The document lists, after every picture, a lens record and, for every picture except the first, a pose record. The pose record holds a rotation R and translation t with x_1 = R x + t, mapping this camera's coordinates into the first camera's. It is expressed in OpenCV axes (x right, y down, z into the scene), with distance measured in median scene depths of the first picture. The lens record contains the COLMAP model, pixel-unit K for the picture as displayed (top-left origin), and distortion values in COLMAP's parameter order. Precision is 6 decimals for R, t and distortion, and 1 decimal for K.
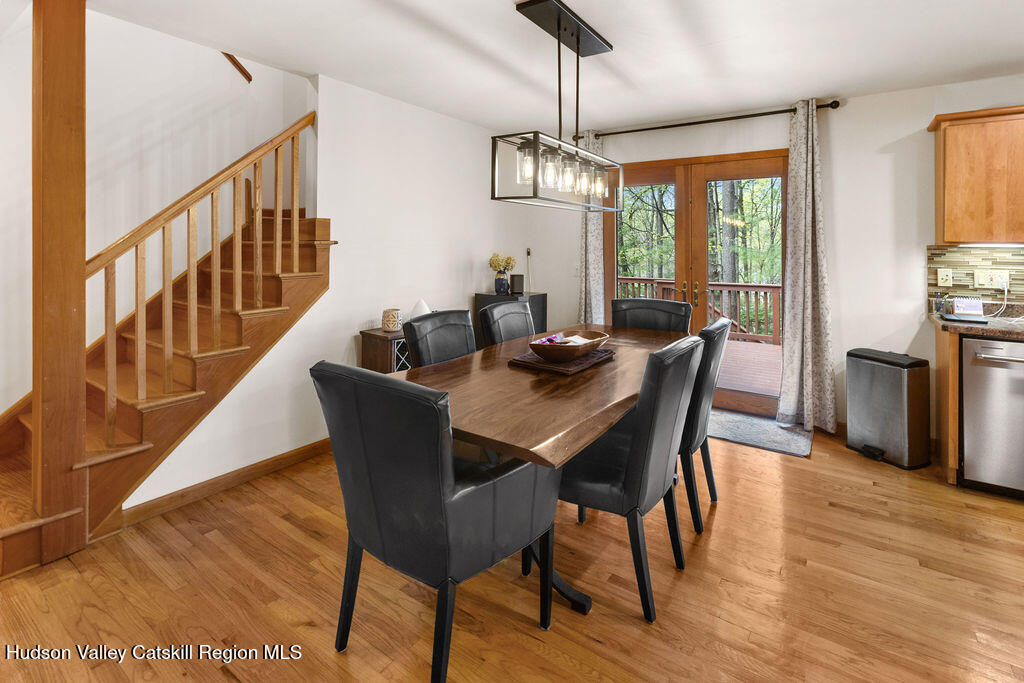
lens RADIAL K [[484.0, 0, 505.9], [0, 484.0, 241.4], [0, 0, 1]] dist [-0.003558, -0.000673]
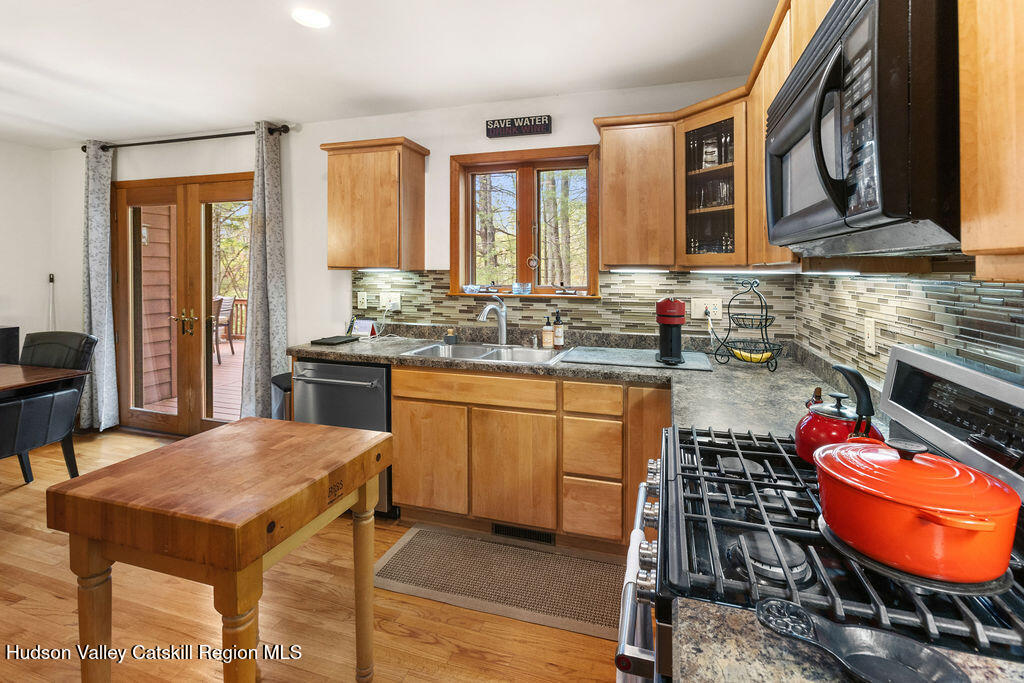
lens RADIAL K [[487.0, 0, 513.5], [0, 487.0, 268.7], [0, 0, 1]] dist [-0.000648, 0.000603]
pose [[0.954634, -0.006602, 0.297709, 0.936679], [0.002645, 0.999903, 0.013693, -0.008016], [-0.297770, -0.012284, 0.954559, -0.113619]]
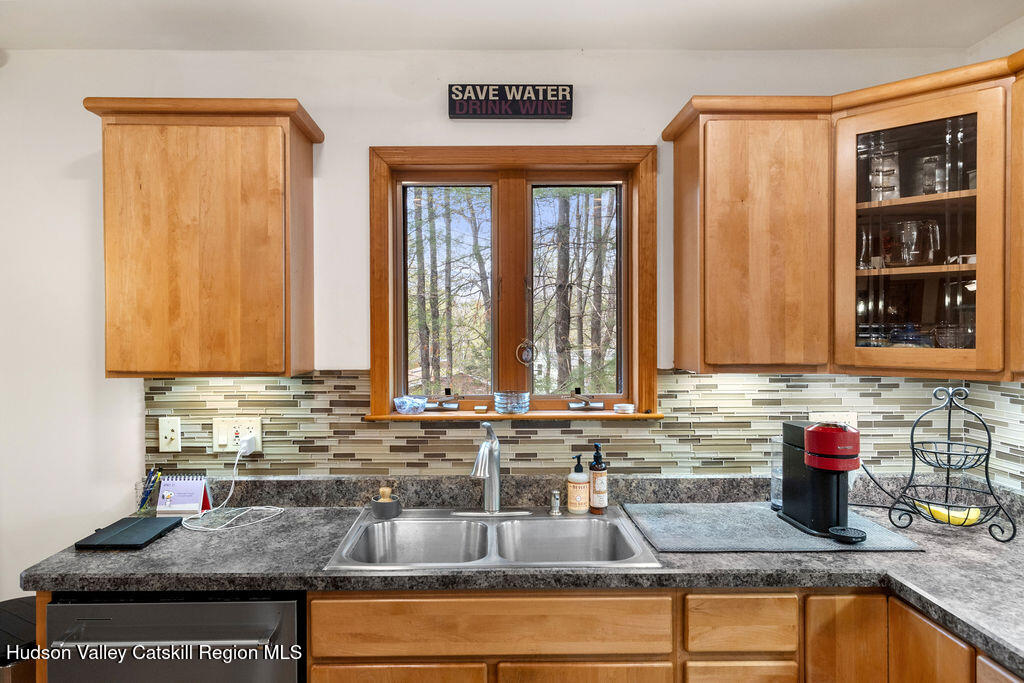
lens RADIAL K [[694.4, 0, 491.6], [0, 694.4, 334.6], [0, 0, 1]] dist [0.011170, 0.002440]
pose [[0.812175, -0.019943, 0.583073, 0.783108], [0.004407, 0.999597, 0.028051, -0.050234], [-0.583397, -0.020213, 0.811935, 0.219002]]
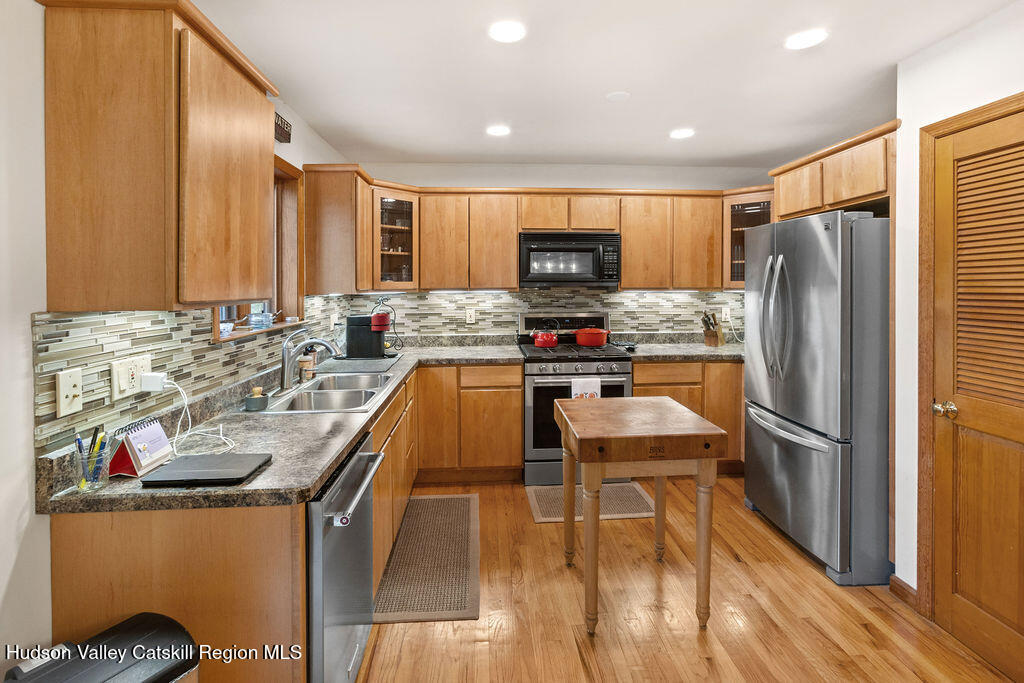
lens RADIAL K [[471.6, 0, 518.1], [0, 471.6, 285.0], [0, 0, 1]] dist [-0.000432, 0.000875]
pose [[-0.632599, -0.006890, 0.774449, 0.389184], [-0.006950, 0.999971, 0.003219, -0.017317], [-0.774448, -0.003346, -0.632628, 0.988492]]
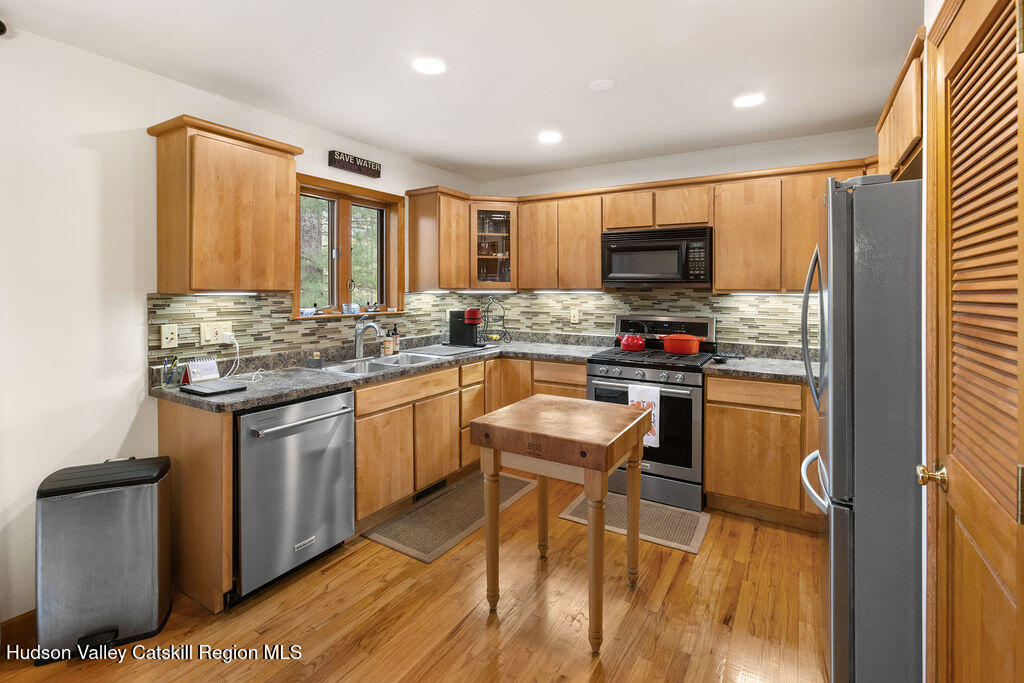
lens RADIAL K [[477.4, 0, 518.6], [0, 477.4, 288.6], [0, 0, 1]] dist [-0.002950, 0.000013]
pose [[-0.071758, -0.006631, 0.997400, 0.135781], [-0.012282, 0.999908, 0.005764, -0.010404], [-0.997346, -0.011837, -0.071833, 0.527308]]
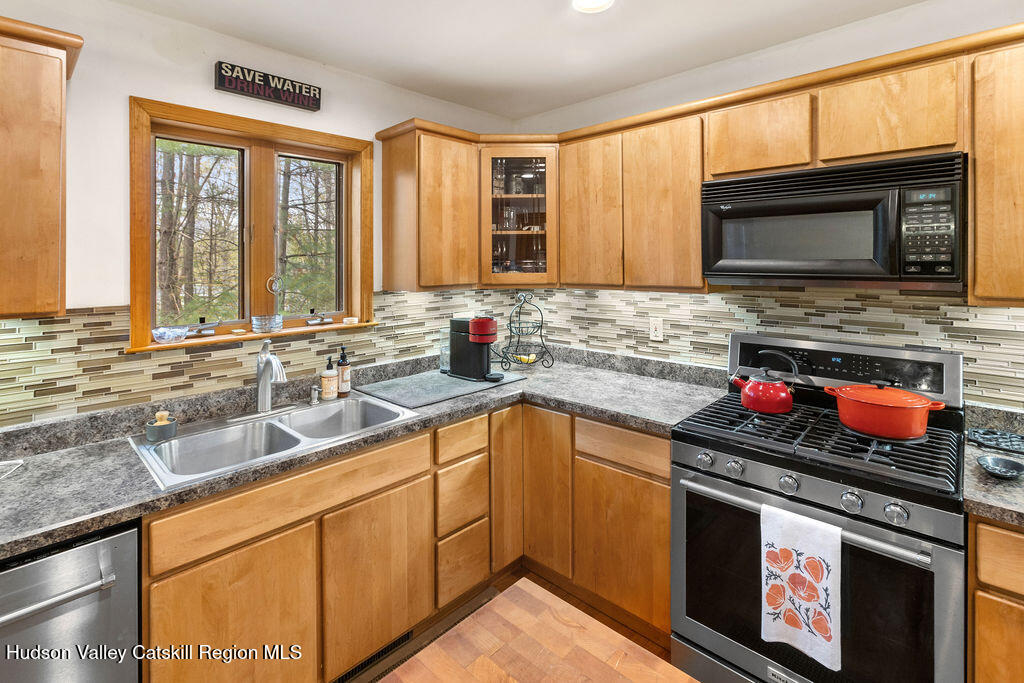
lens RADIAL K [[486.2, 0, 512.4], [0, 486.2, 260.3], [0, 0, 1]] dist [-0.000232, 0.001503]
pose [[0.150101, -0.006333, 0.988650, 0.628727], [-0.000312, 0.999979, 0.006453, -0.046934], [-0.988671, -0.001277, 0.150096, 0.388144]]
